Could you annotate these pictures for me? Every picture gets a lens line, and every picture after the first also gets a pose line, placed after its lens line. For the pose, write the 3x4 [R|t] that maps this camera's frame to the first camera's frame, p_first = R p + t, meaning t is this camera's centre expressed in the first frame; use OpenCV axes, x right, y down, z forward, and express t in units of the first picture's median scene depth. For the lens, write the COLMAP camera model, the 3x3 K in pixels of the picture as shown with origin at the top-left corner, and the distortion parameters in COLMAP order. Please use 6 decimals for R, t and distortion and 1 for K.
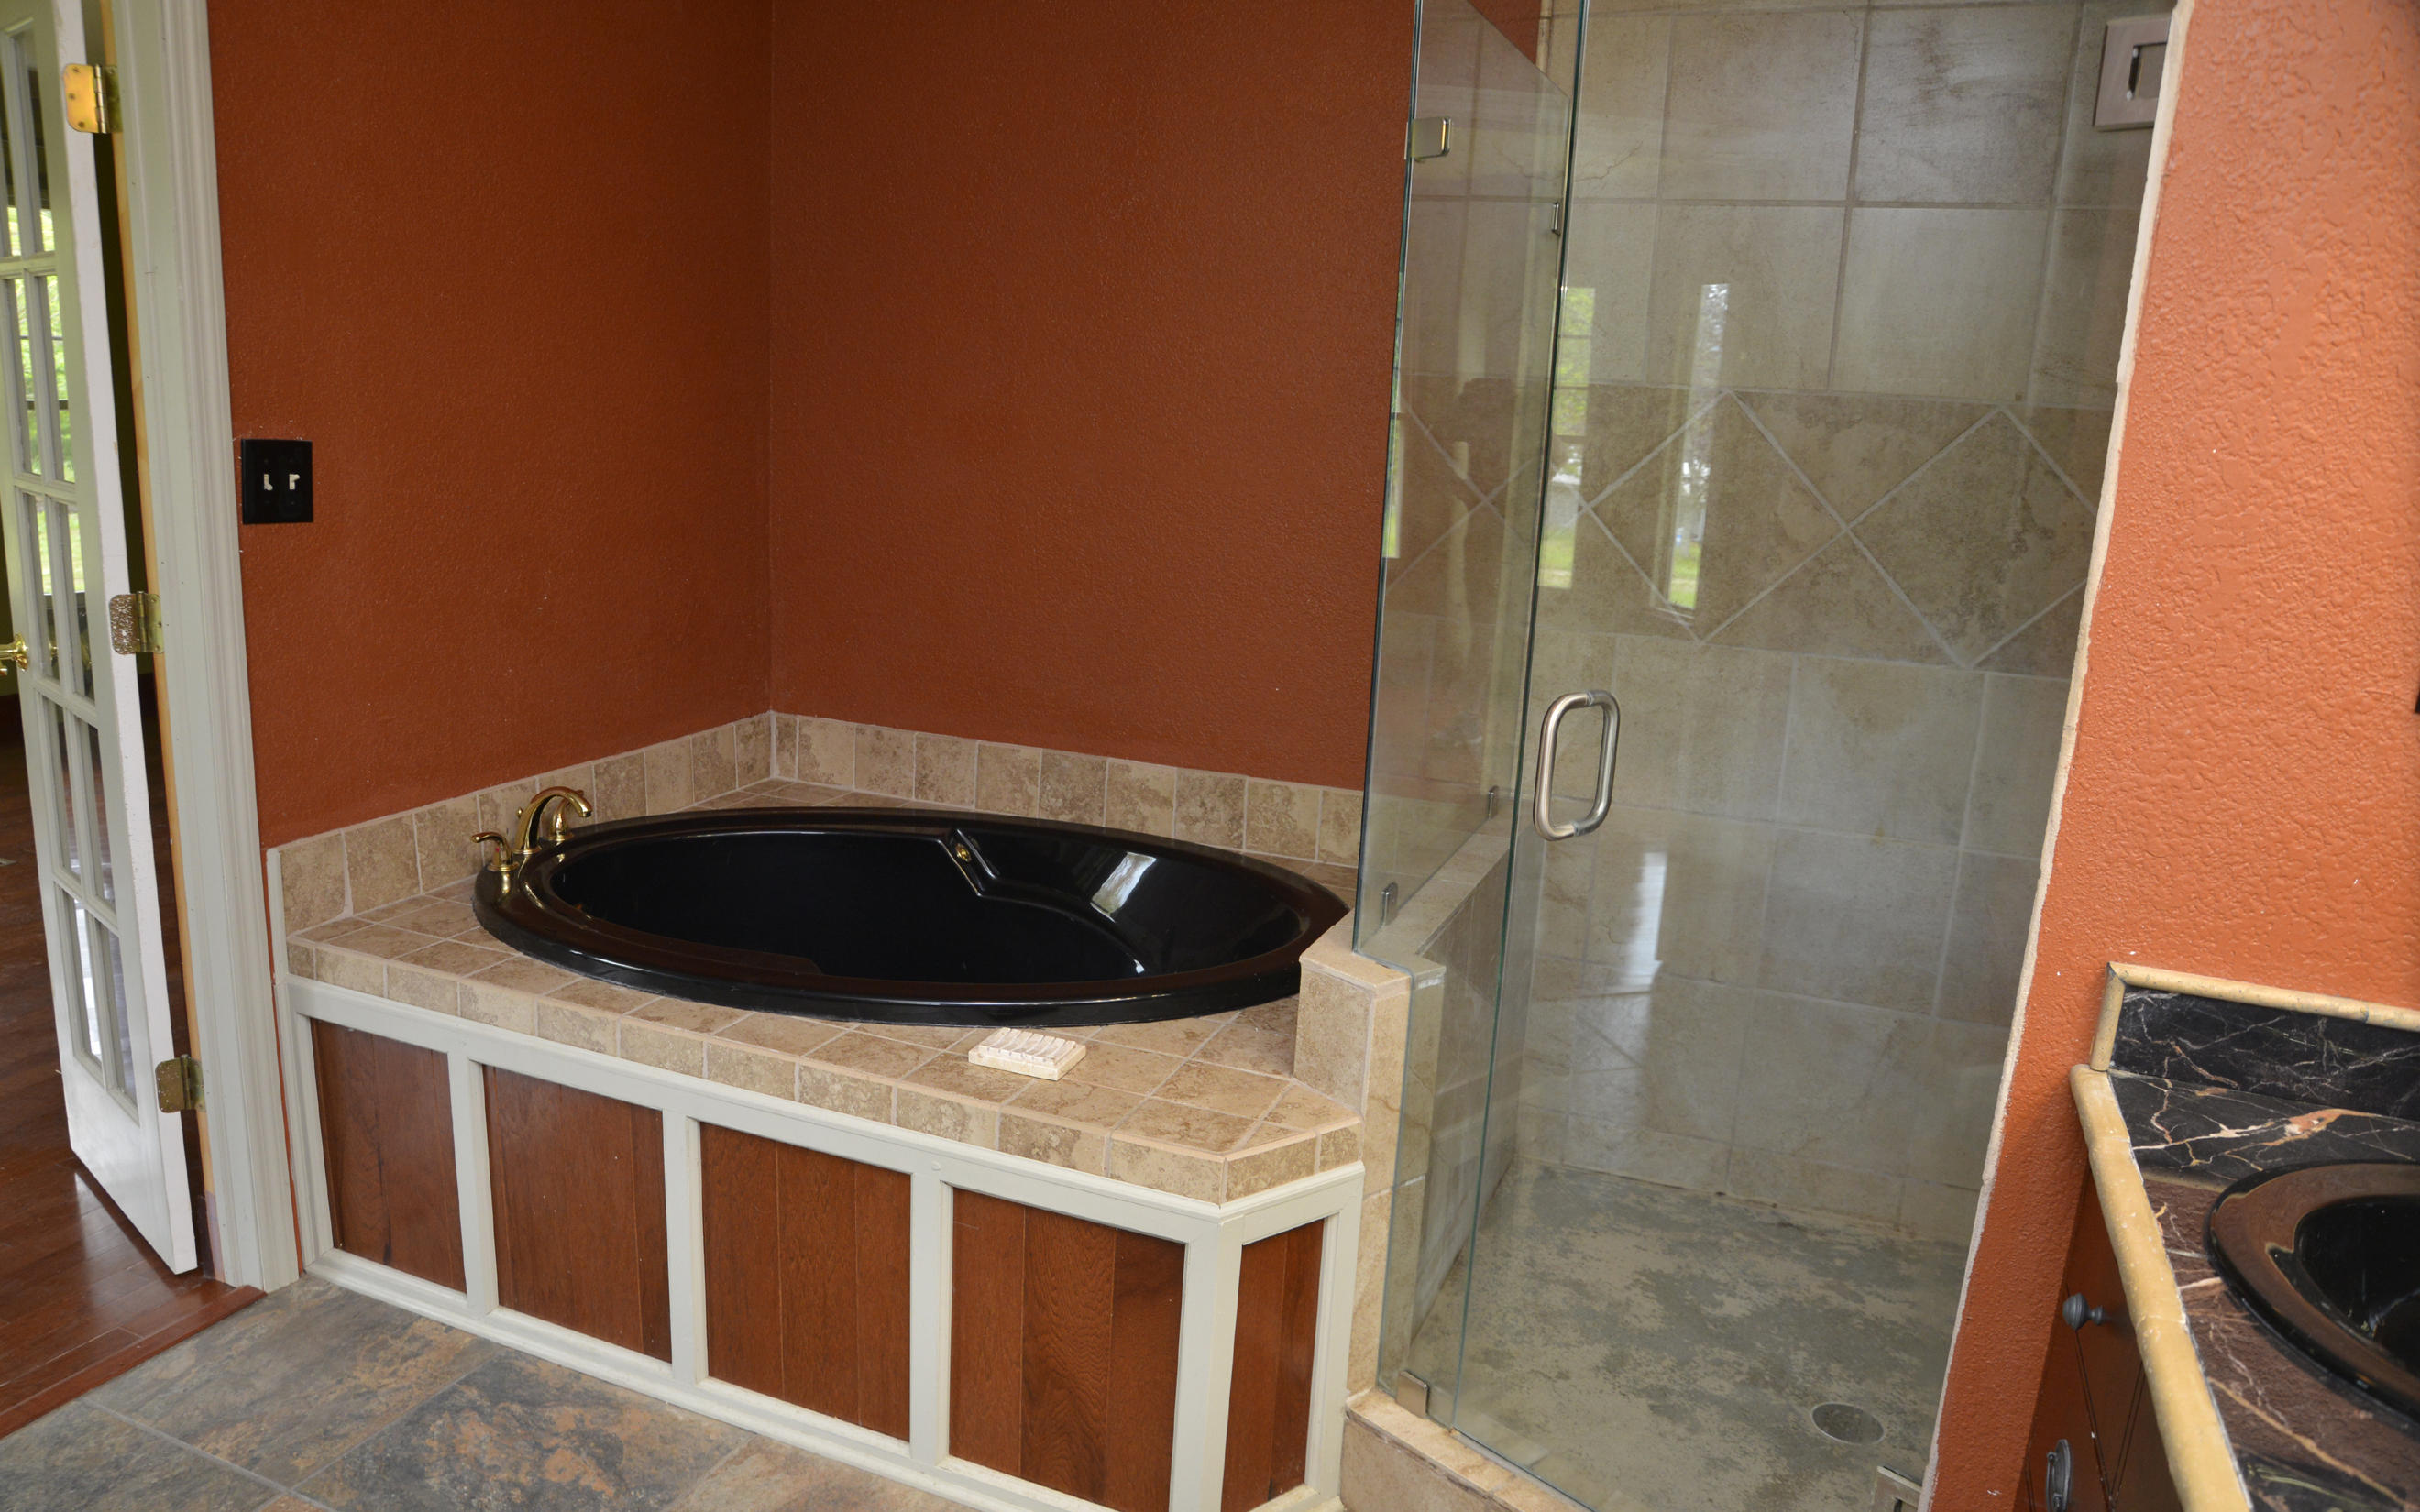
lens RADIAL K [[1704.6, 0, 1194.2], [0, 1704.6, 759.0], [0, 0, 1]] dist [-0.049090, 0.013053]
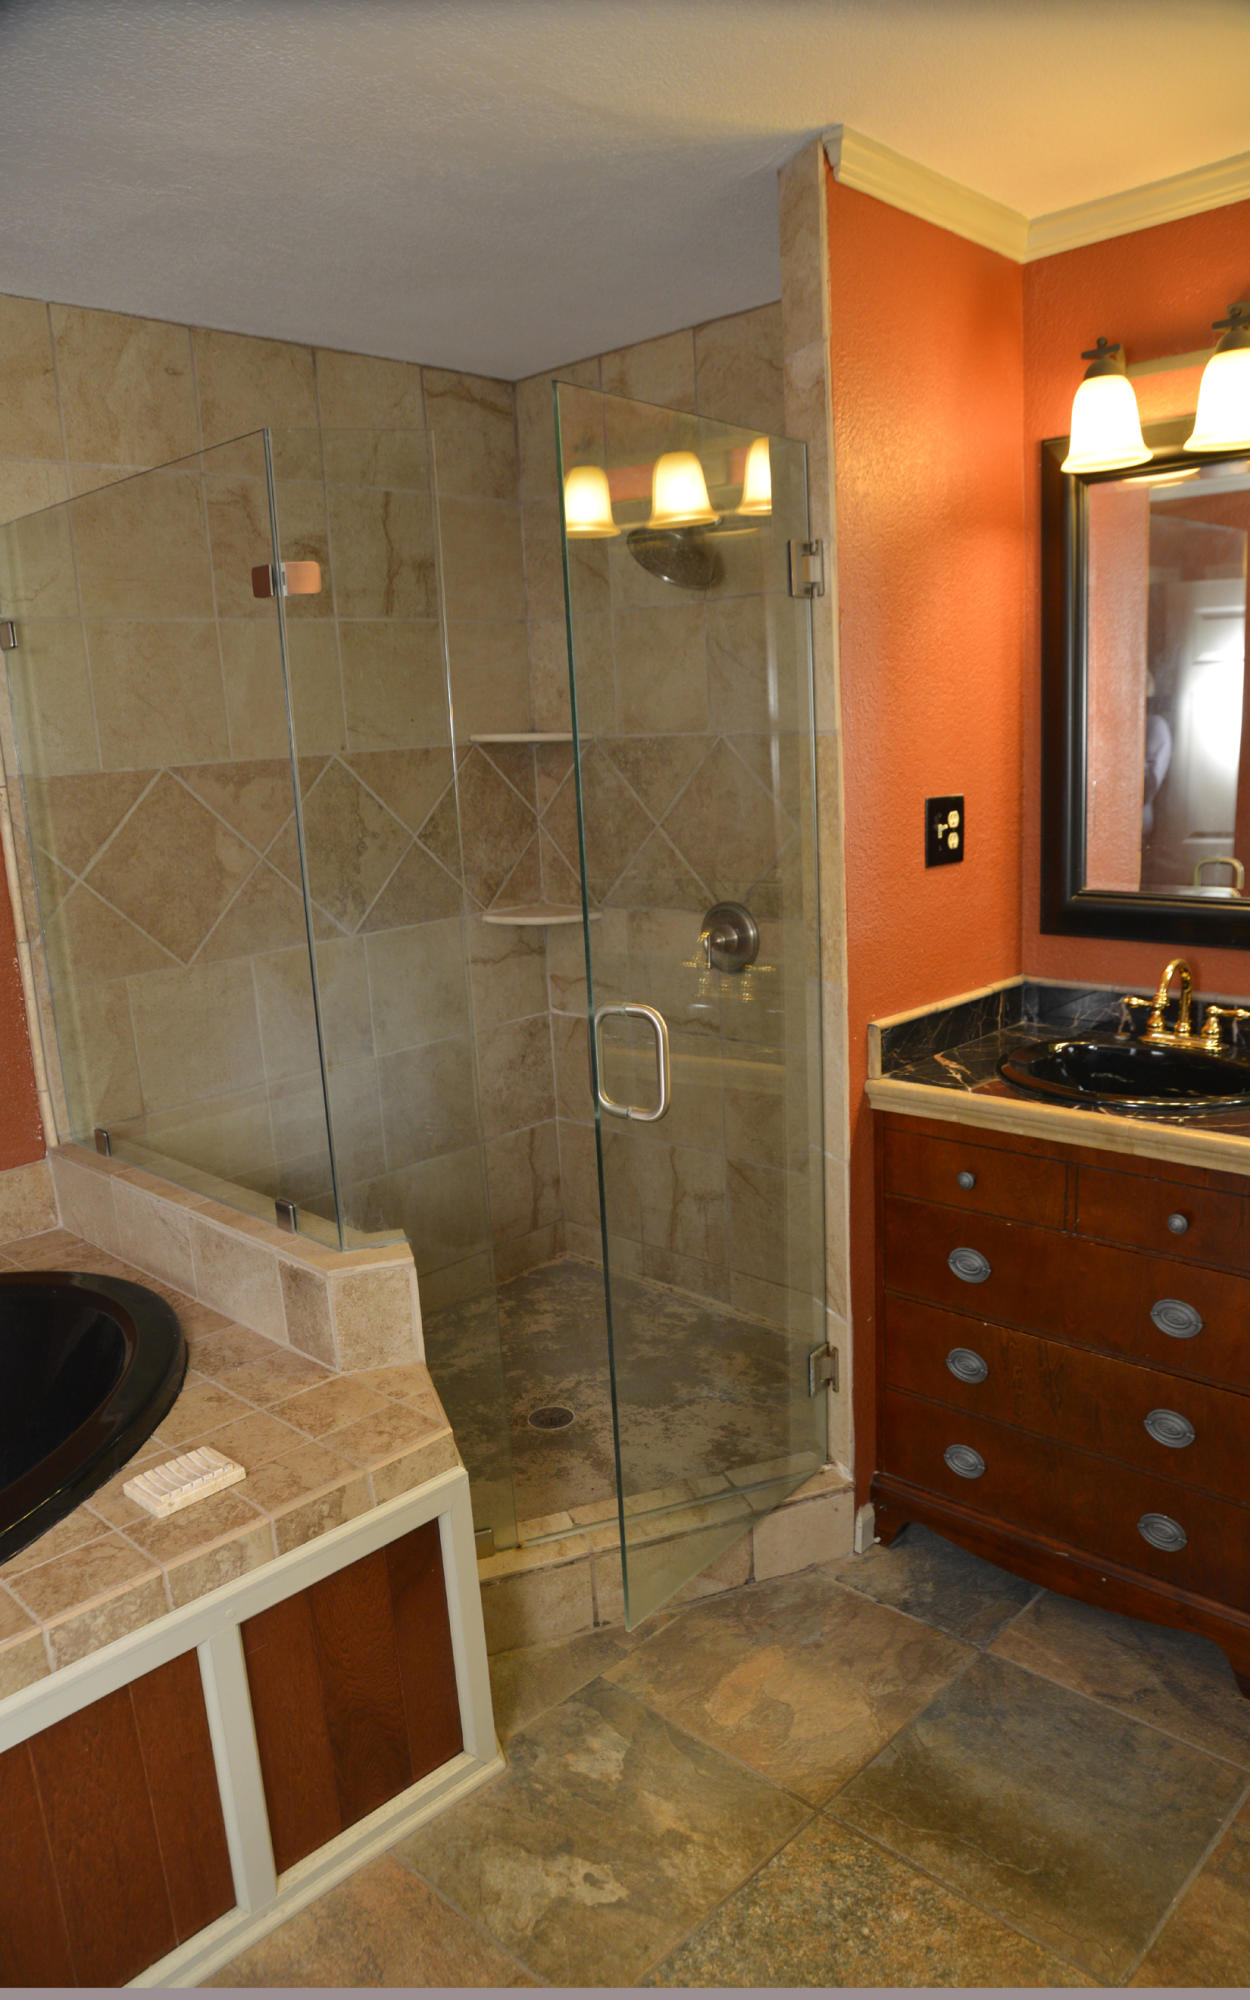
lens RADIAL K [[1409.0, 0, 605.6], [0, 1409.0, 994.3], [0, 0, 1]] dist [-0.049090, 0.013053]
pose [[0.371281, -0.249599, 0.894343, -0.622878], [0.269470, 0.950703, 0.153459, -0.149316], [-0.888558, 0.184022, 0.420238, 0.350401]]
